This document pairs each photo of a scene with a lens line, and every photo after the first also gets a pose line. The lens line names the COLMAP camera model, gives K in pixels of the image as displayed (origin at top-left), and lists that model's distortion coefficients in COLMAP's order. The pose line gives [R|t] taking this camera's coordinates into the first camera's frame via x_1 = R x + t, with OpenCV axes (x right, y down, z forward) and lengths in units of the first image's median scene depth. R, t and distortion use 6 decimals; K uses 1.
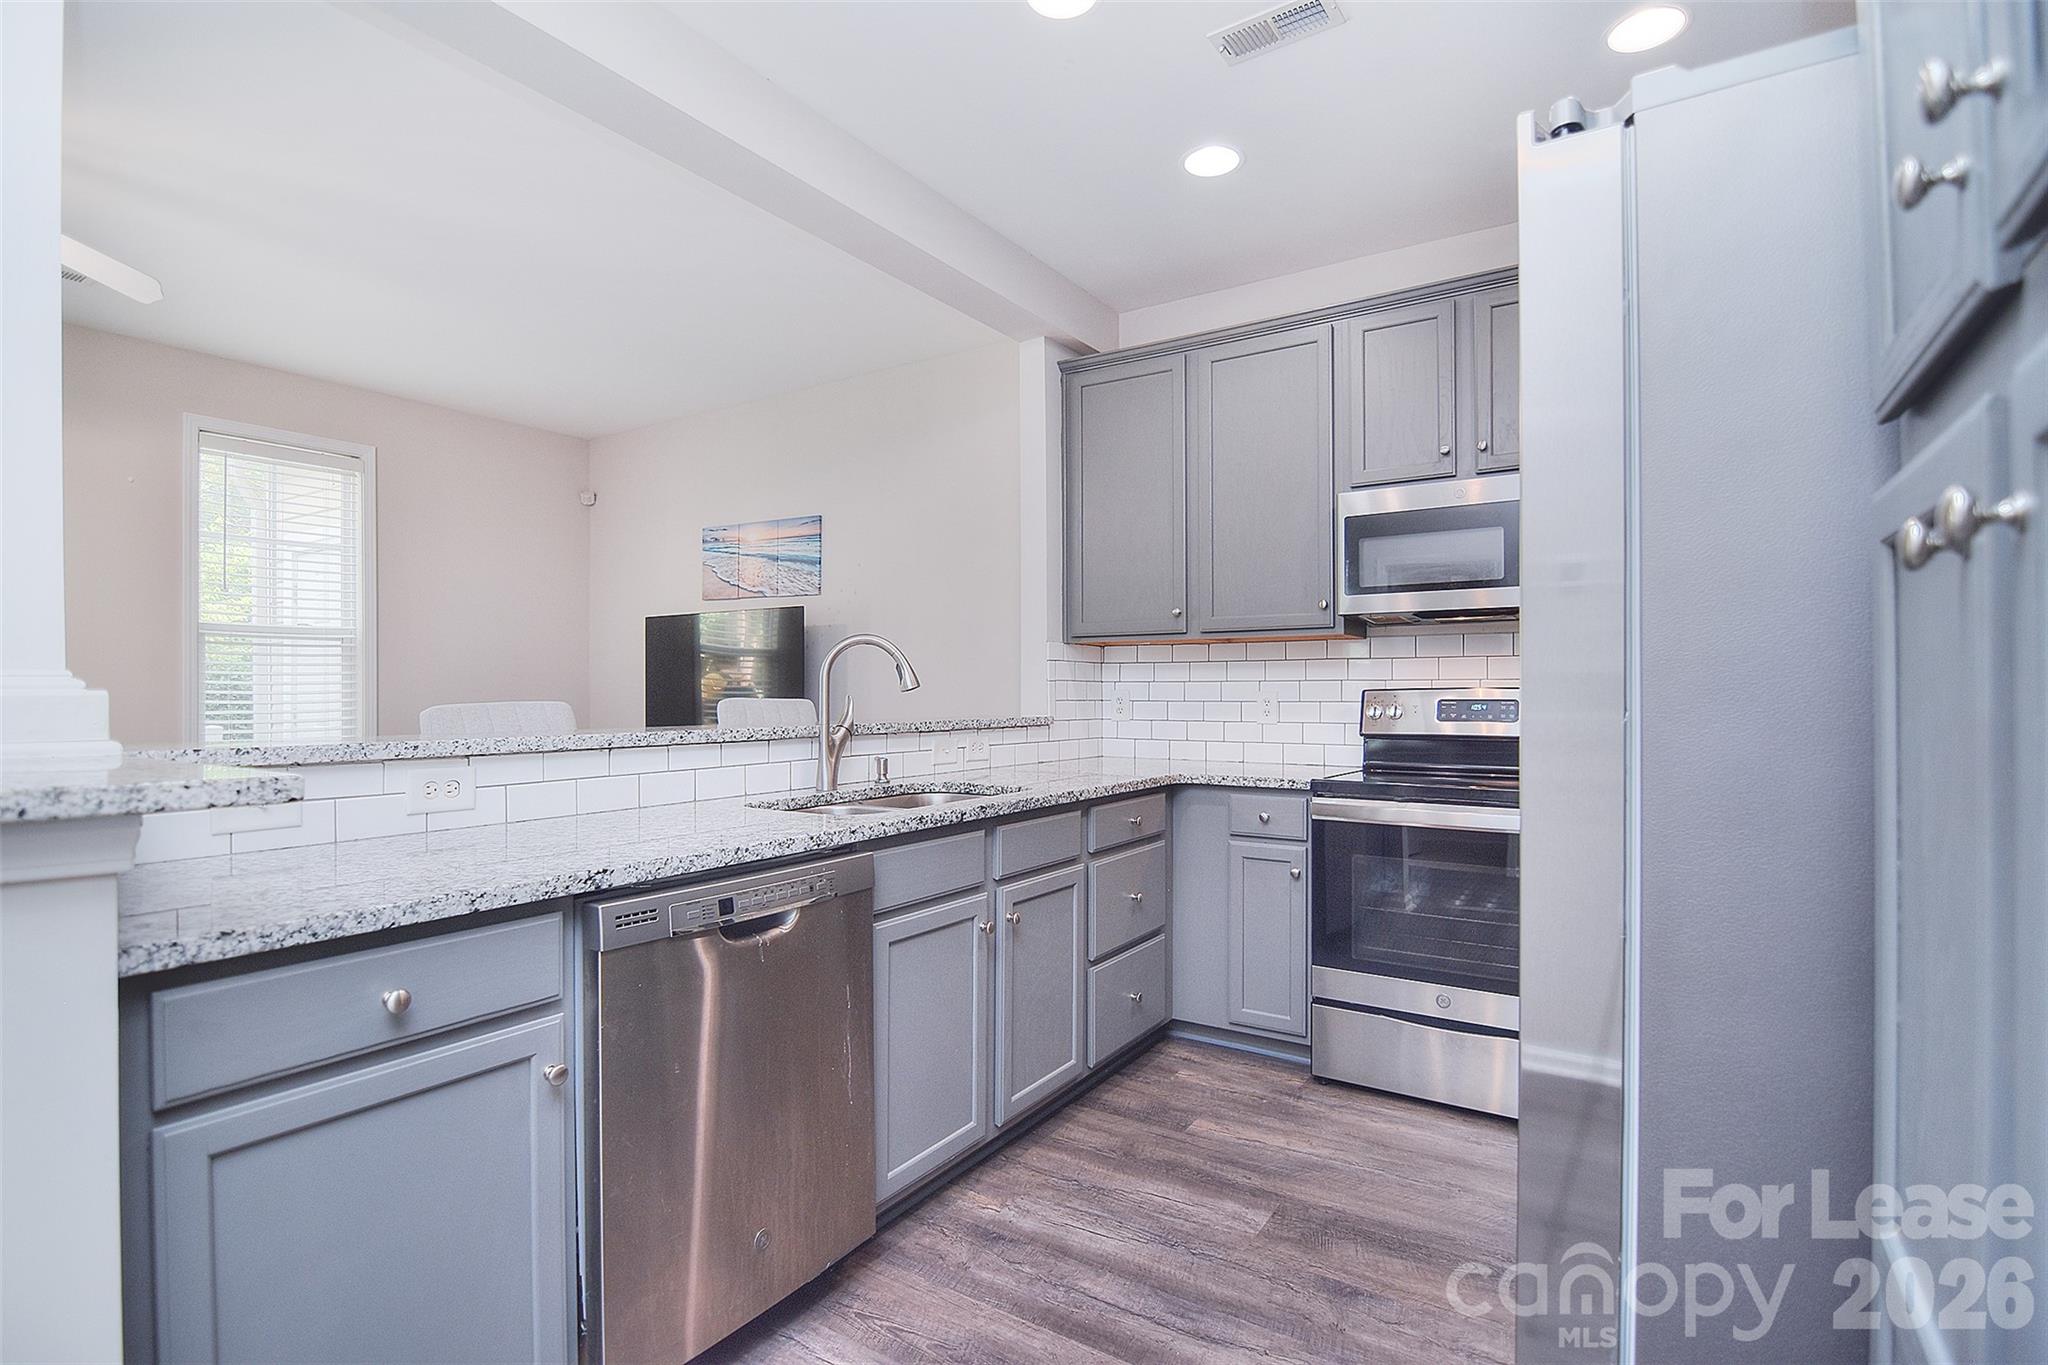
lens RADIAL K [[977.1, 0, 1025.2], [0, 977.1, 689.4], [0, 0, 1]] dist [-0.003443, -0.000270]
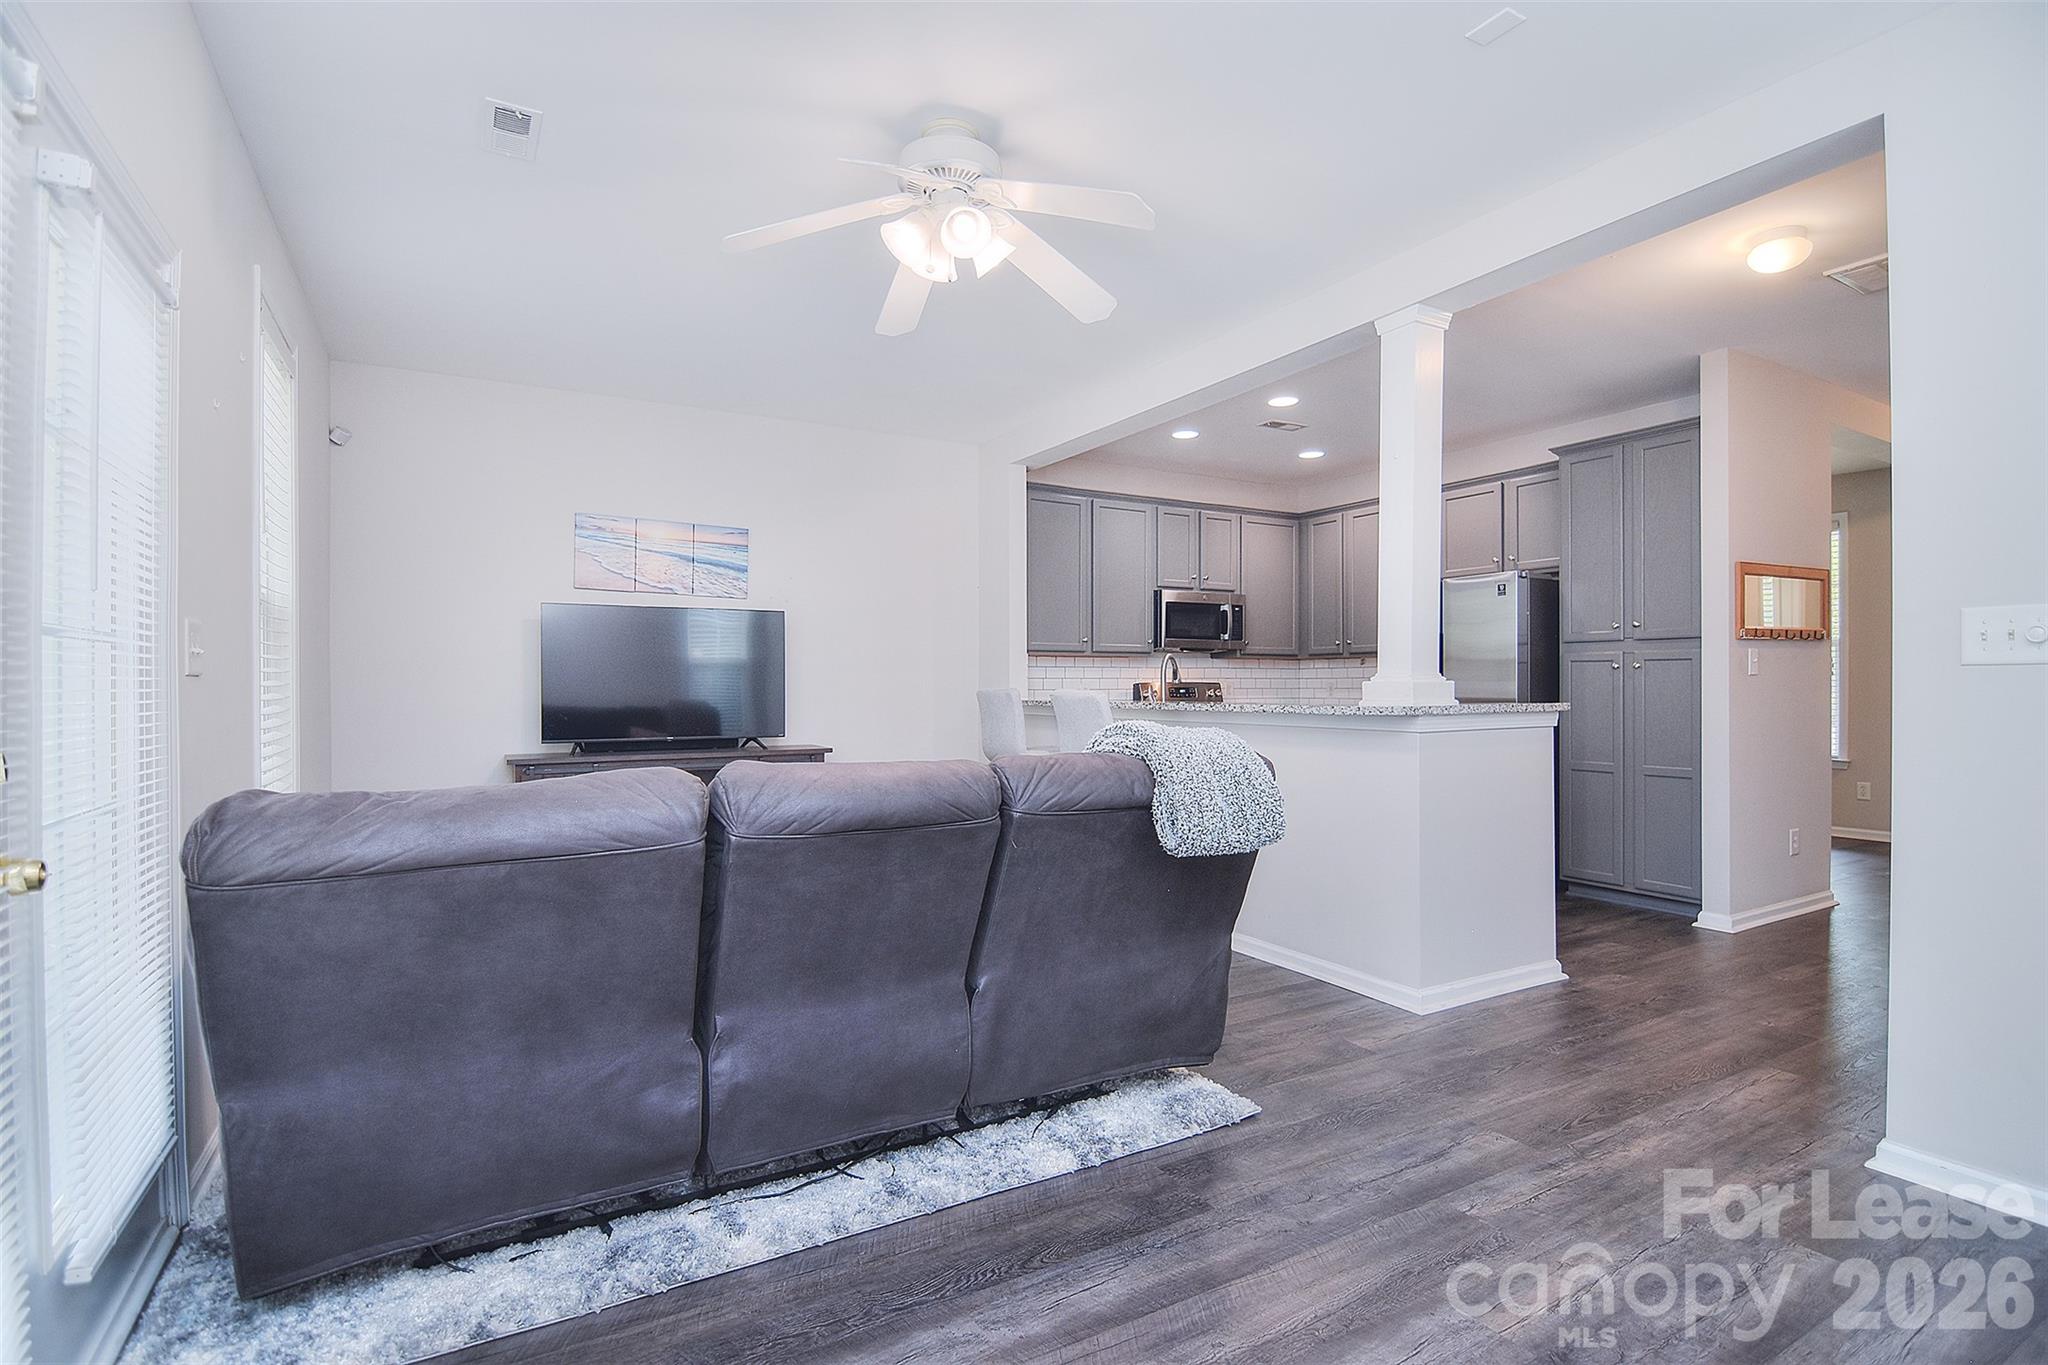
lens RADIAL K [[977.1, 0, 1024.2], [0, 977.1, 683.5], [0, 0, 1]] dist [-0.003443, -0.000270]
pose [[0.447873, -0.001986, 0.894095, -1.070567], [0.000852, 0.999998, 0.001795, -0.001416], [-0.894097, -0.000042, 0.447874, 0.208849]]
